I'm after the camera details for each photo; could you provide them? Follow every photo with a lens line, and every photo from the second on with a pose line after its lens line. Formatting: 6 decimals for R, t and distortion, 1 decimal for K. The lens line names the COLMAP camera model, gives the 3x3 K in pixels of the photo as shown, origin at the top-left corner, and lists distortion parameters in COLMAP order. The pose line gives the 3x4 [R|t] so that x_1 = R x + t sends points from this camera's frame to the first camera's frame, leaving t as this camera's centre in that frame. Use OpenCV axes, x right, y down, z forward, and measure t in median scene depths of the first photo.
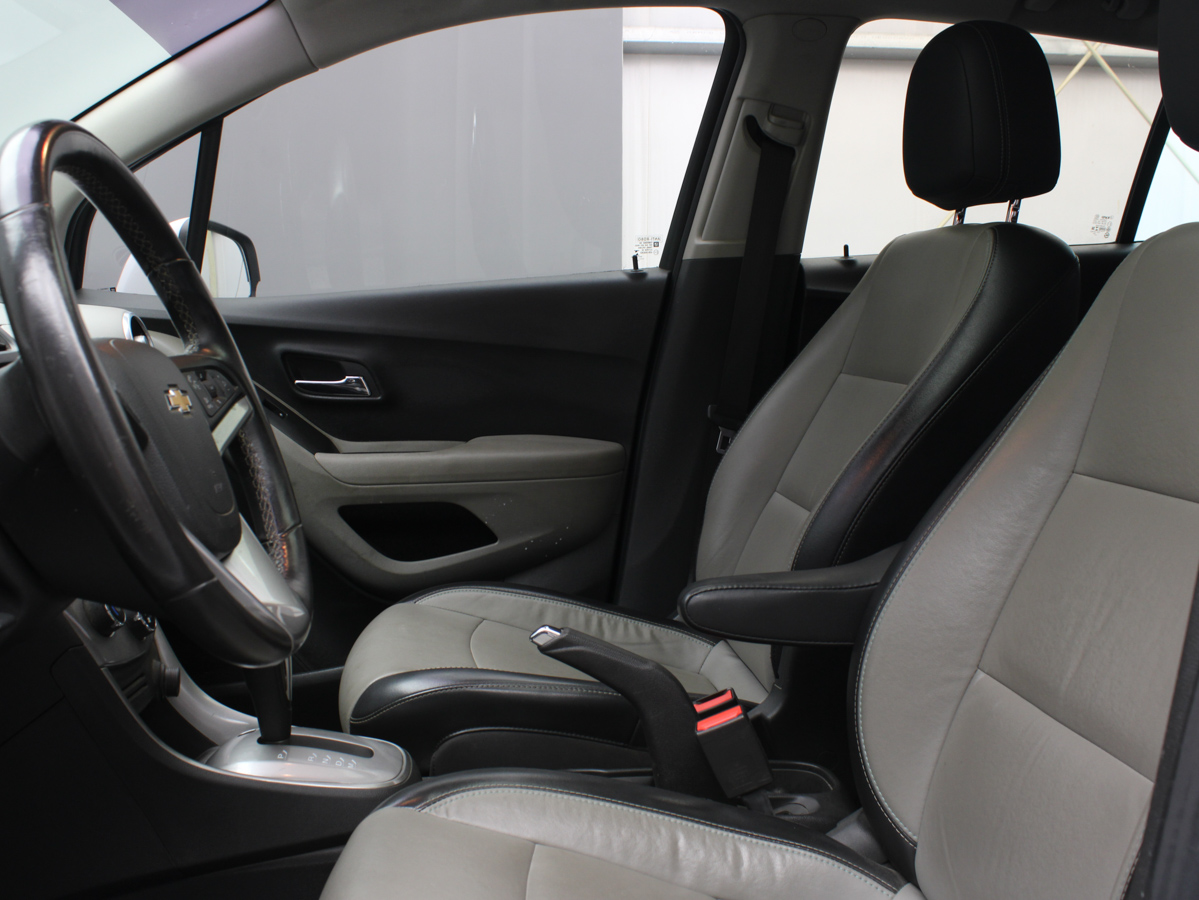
lens RADIAL K [[1122.4, 0, 599.5], [0, 1122.4, 450.0], [0, 0, 1]] dist [-0.172547, 0.122511]
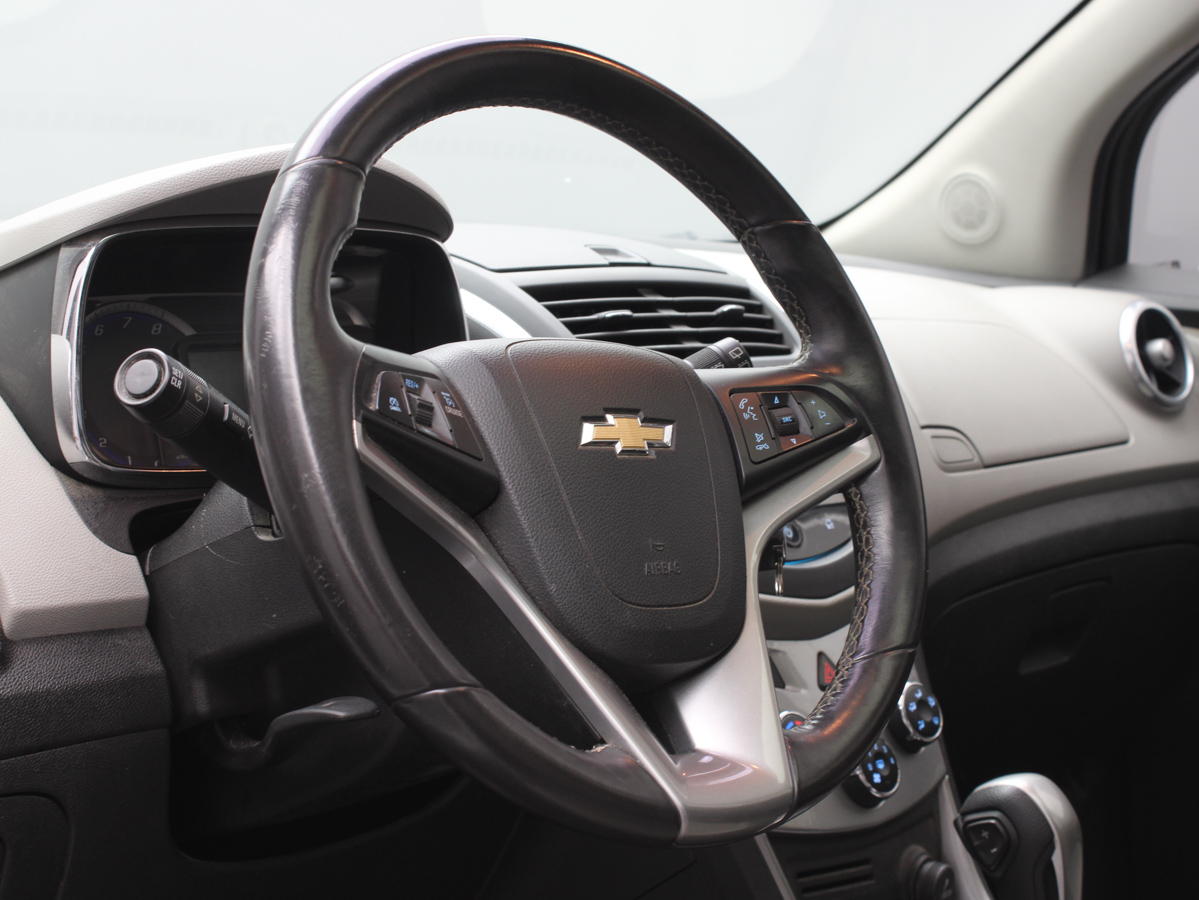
lens RADIAL K [[1862.0, 0, 599.5], [0, 1862.0, 450.0], [0, 0, 1]] dist [-0.048181, -0.087384]
pose [[0.643602, 0.051507, -0.763626, 0.162273], [-0.086183, 0.996265, -0.005438, -0.008957], [0.760493, 0.069311, 0.645636, 0.080665]]
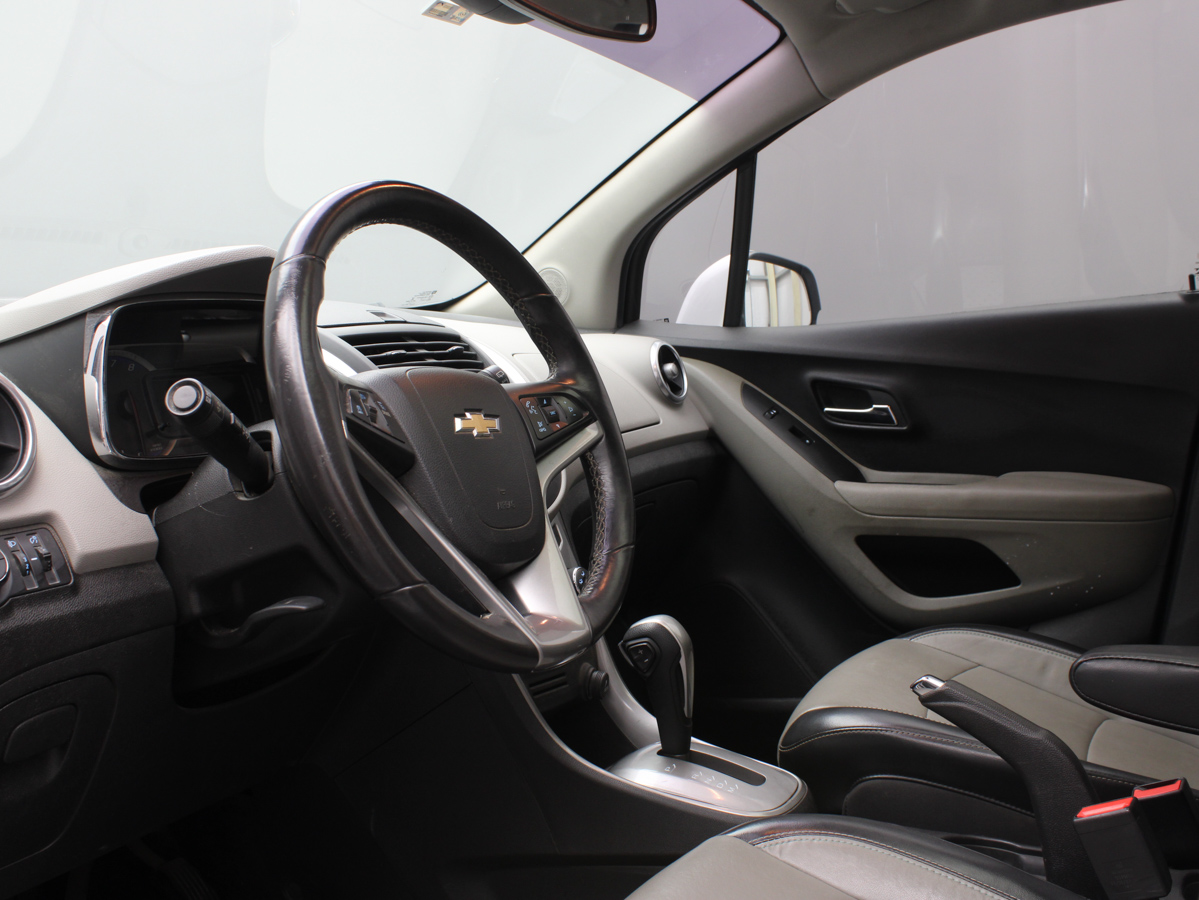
lens RADIAL K [[1122.4, 0, 599.5], [0, 1122.4, 450.0], [0, 0, 1]] dist [-0.172547, 0.122511]
pose [[0.838173, 0.033701, -0.544362, 0.112352], [-0.047290, 0.998821, -0.010978, -0.003960], [0.543350, 0.034945, 0.838779, 0.038925]]
